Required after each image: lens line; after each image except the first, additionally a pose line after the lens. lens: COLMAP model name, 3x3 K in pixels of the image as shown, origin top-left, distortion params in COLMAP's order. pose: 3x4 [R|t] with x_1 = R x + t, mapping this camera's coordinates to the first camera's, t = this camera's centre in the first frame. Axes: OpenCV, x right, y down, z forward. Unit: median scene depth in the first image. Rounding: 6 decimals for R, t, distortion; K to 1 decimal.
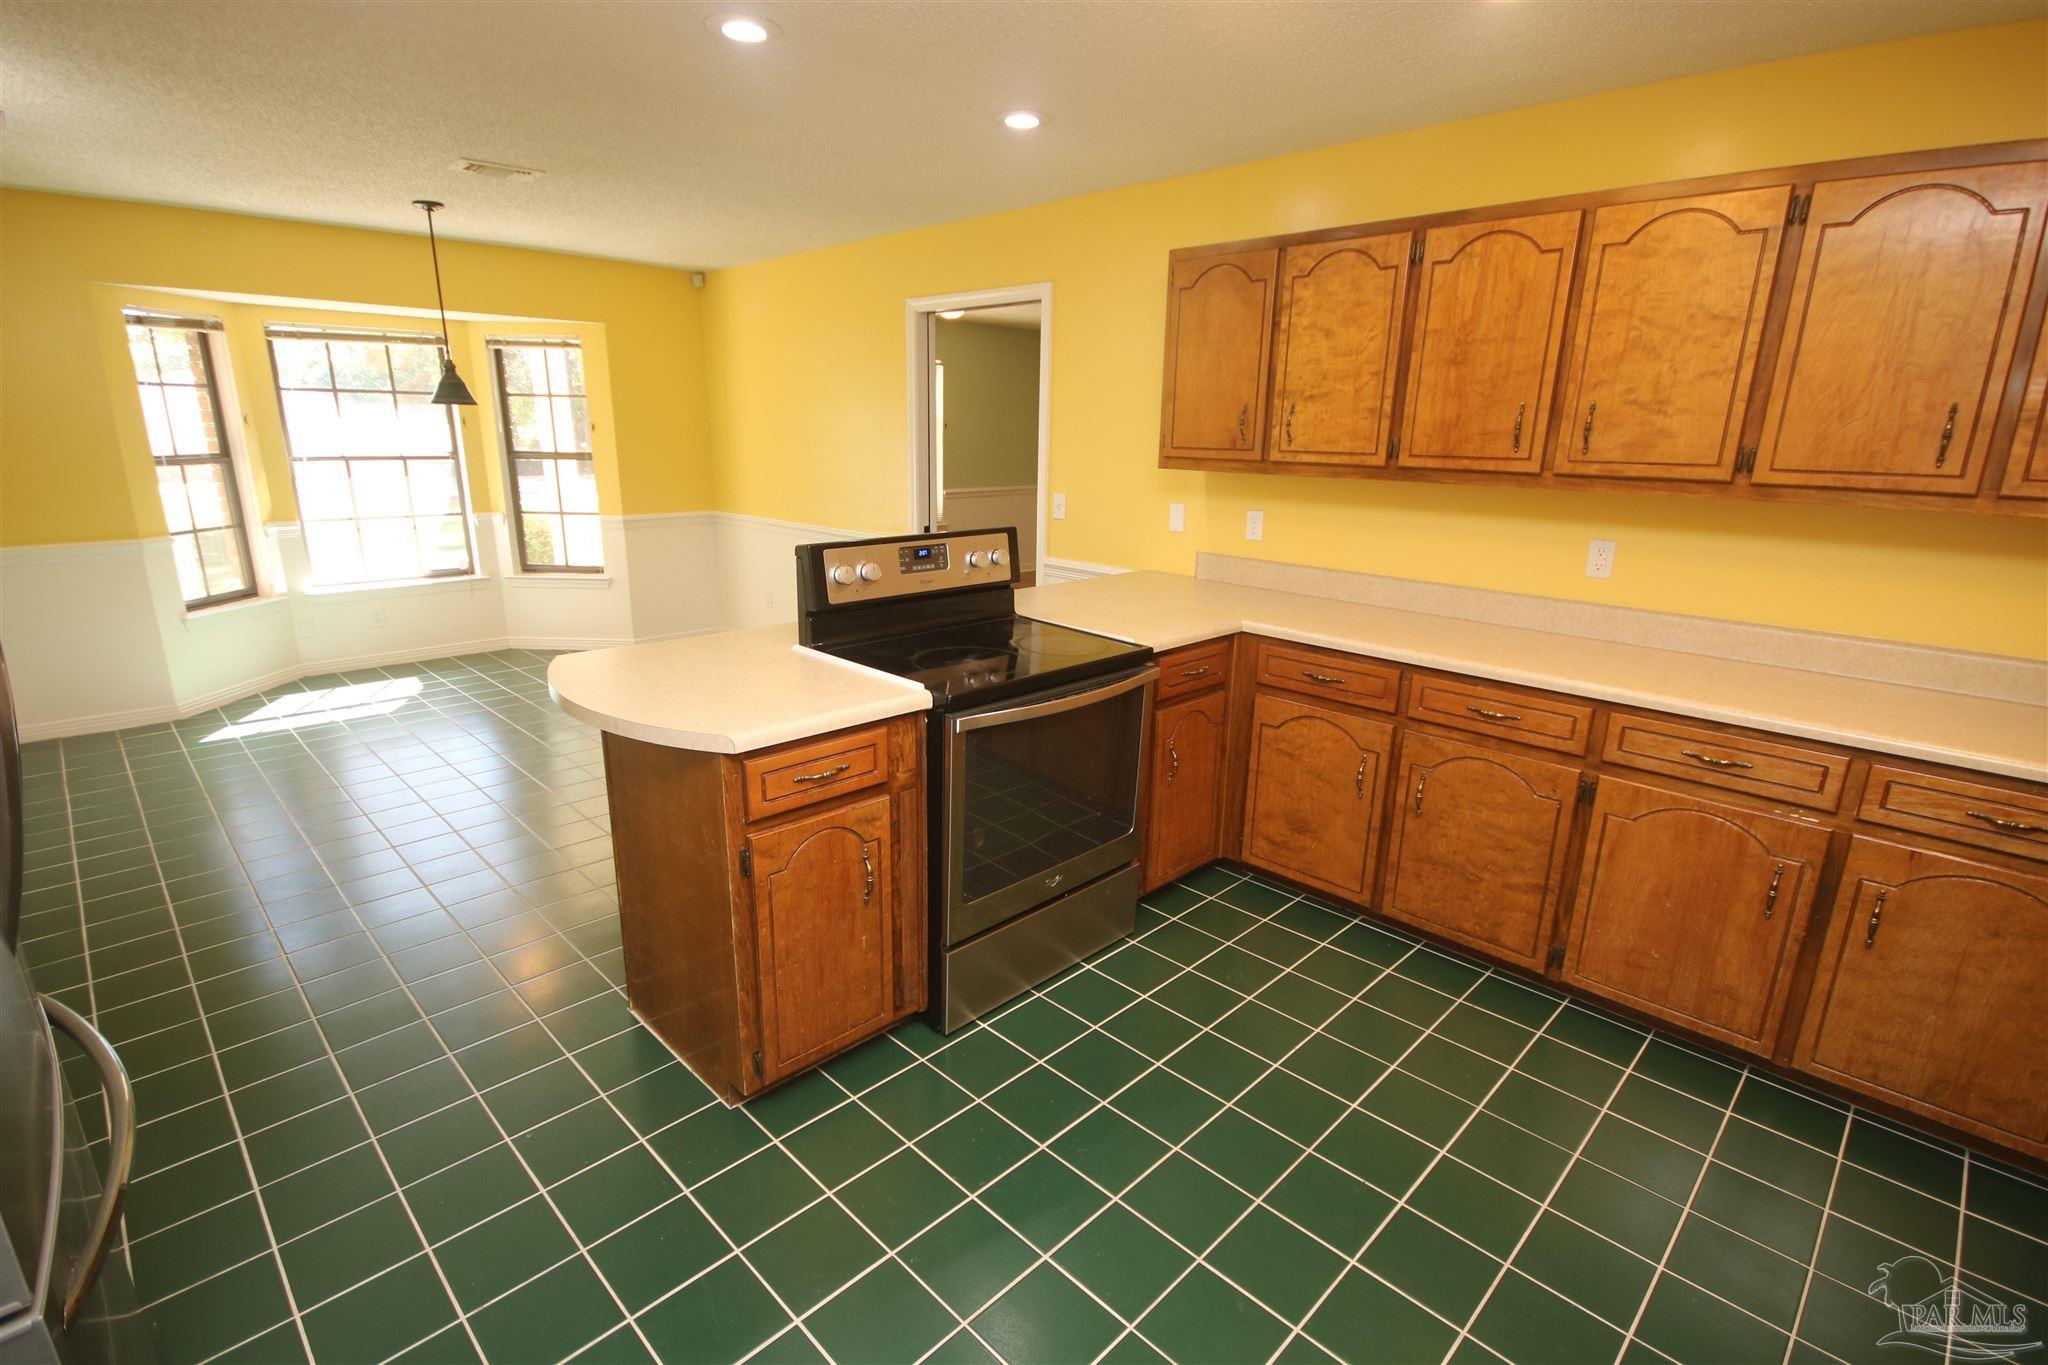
lens RADIAL K [[964.0, 0, 1024.0], [0, 964.0, 682.5], [0, 0, 1]] dist [0.014489, 0.000350]
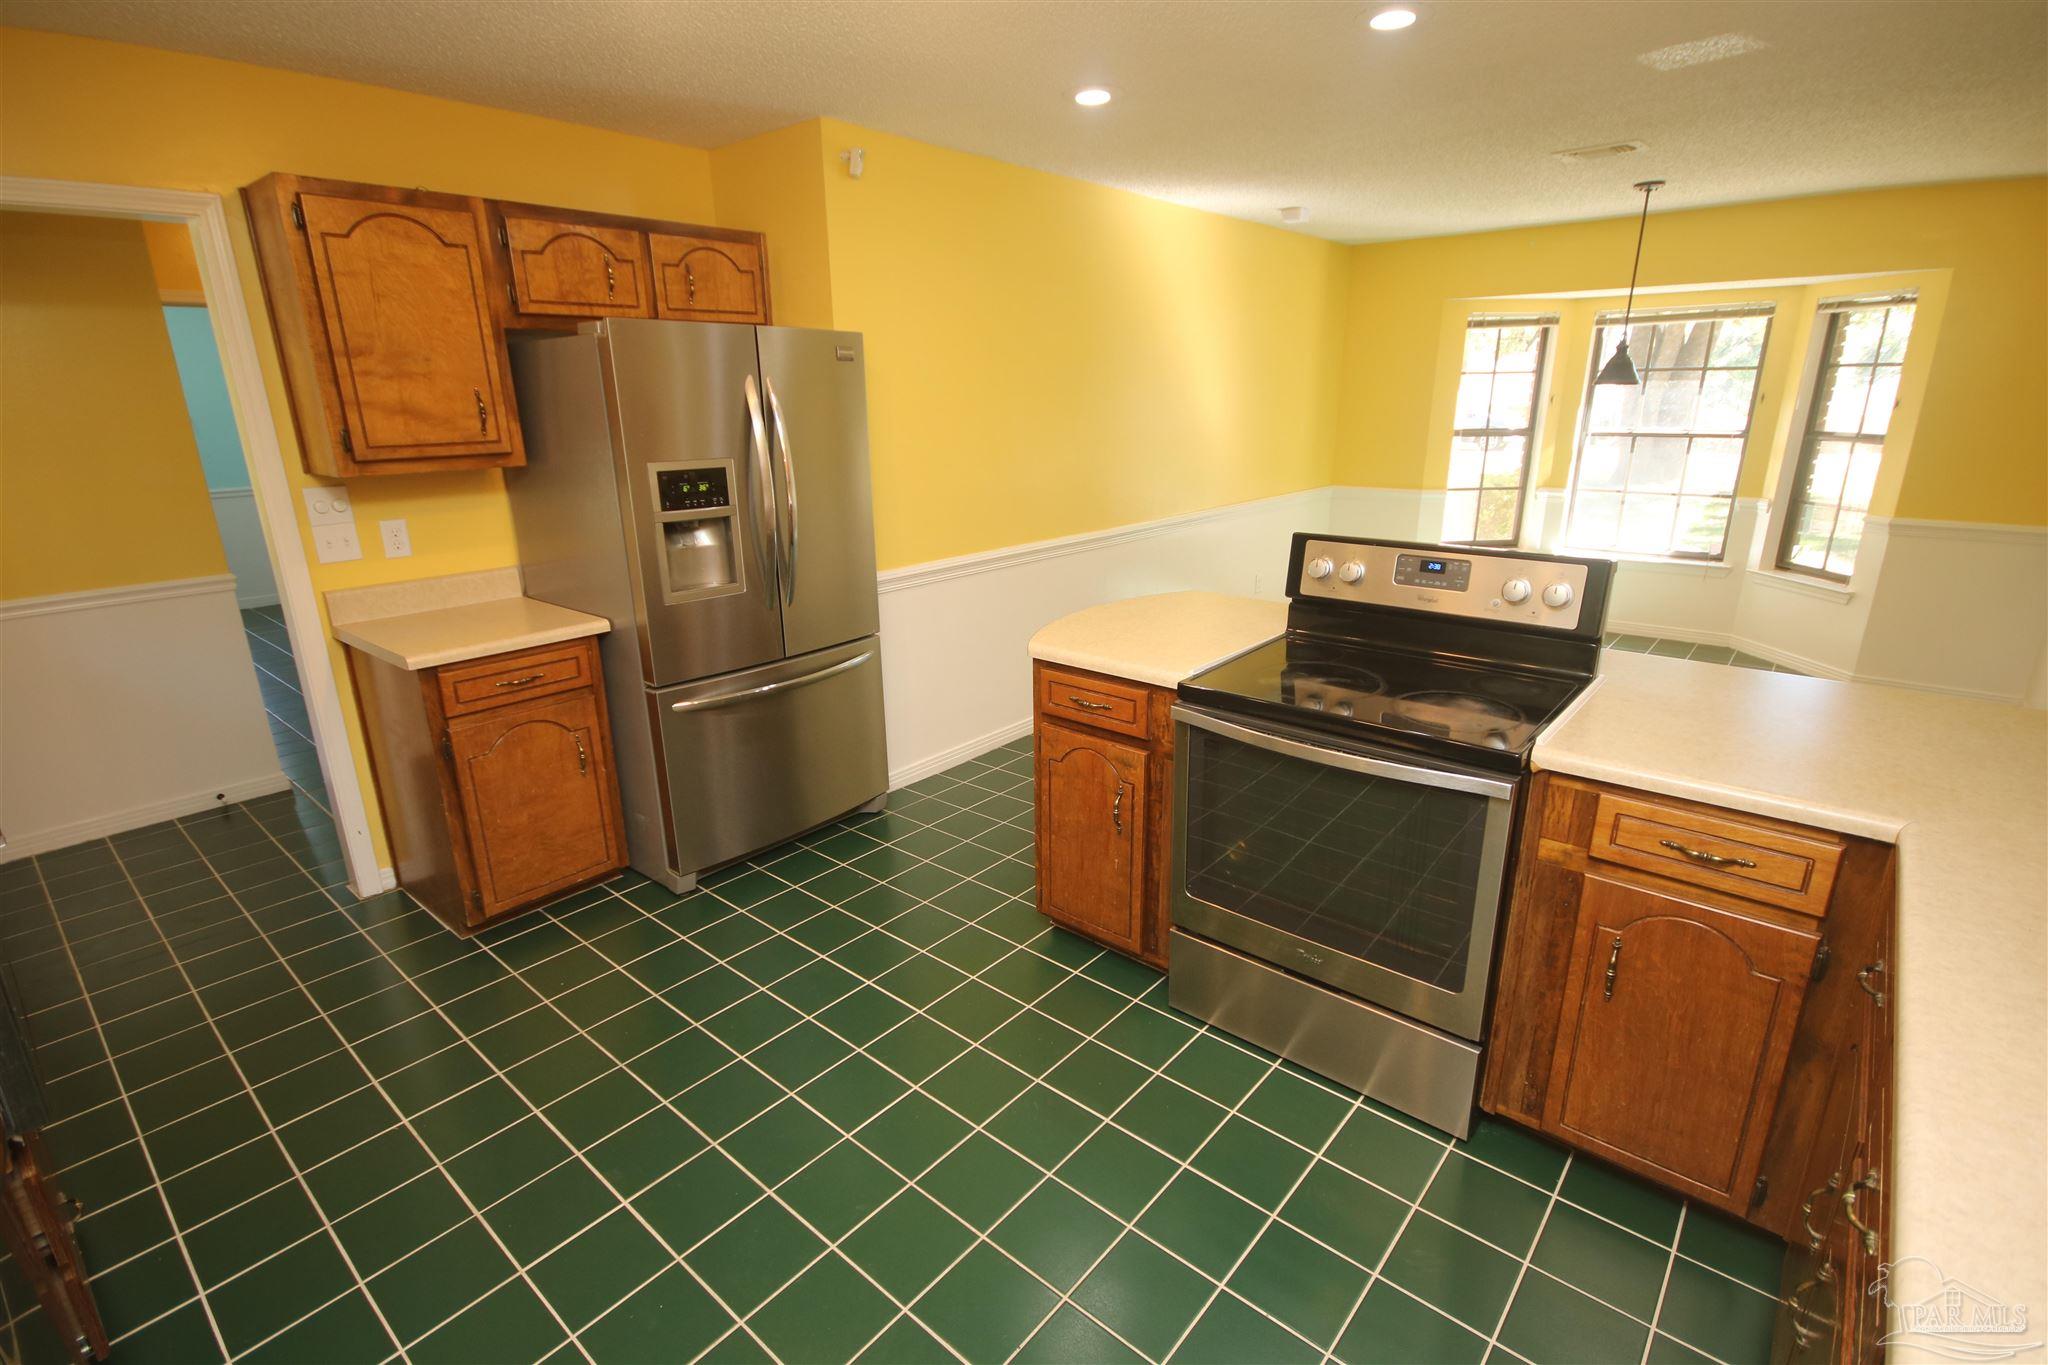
lens RADIAL K [[979.0, 0, 1024.0], [0, 979.0, 682.5], [0, 0, 1]] dist [0.028582, -0.022501]
pose [[0.077306, 0.273626, -0.958724, 0.712673], [-0.246648, 0.936961, 0.247527, -0.159939], [0.966017, 0.217332, 0.139922, 0.536149]]
